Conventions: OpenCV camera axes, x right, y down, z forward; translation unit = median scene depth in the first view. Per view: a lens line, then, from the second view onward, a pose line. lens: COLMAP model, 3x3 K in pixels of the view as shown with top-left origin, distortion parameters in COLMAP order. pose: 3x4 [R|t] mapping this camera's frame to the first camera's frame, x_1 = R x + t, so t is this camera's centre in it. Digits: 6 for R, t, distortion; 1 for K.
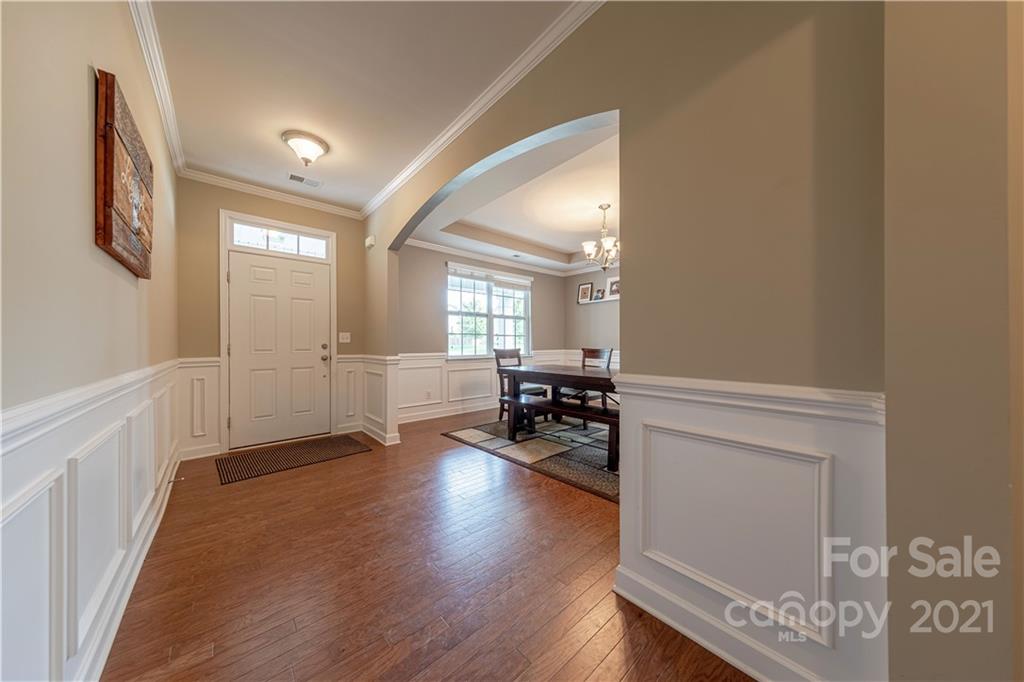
lens RADIAL K [[323.5, 0, 513.8], [0, 323.5, 344.1], [0, 0, 1]] dist [0.006301, 0.000026]
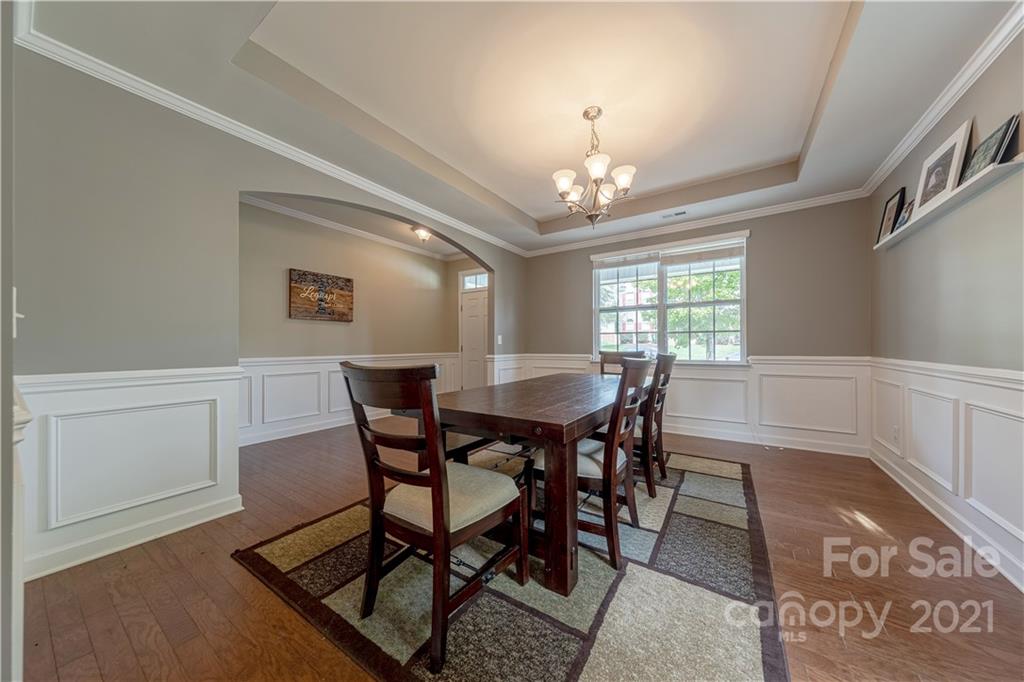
lens RADIAL K [[323.5, 0, 529.7], [0, 323.5, 348.1], [0, 0, 1]] dist [0.006301, 0.000026]
pose [[0.272396, 0.013136, -0.962096, 0.649409], [0.003387, 0.999888, 0.014611, -0.004969], [0.962179, -0.007239, 0.272321, 0.584200]]
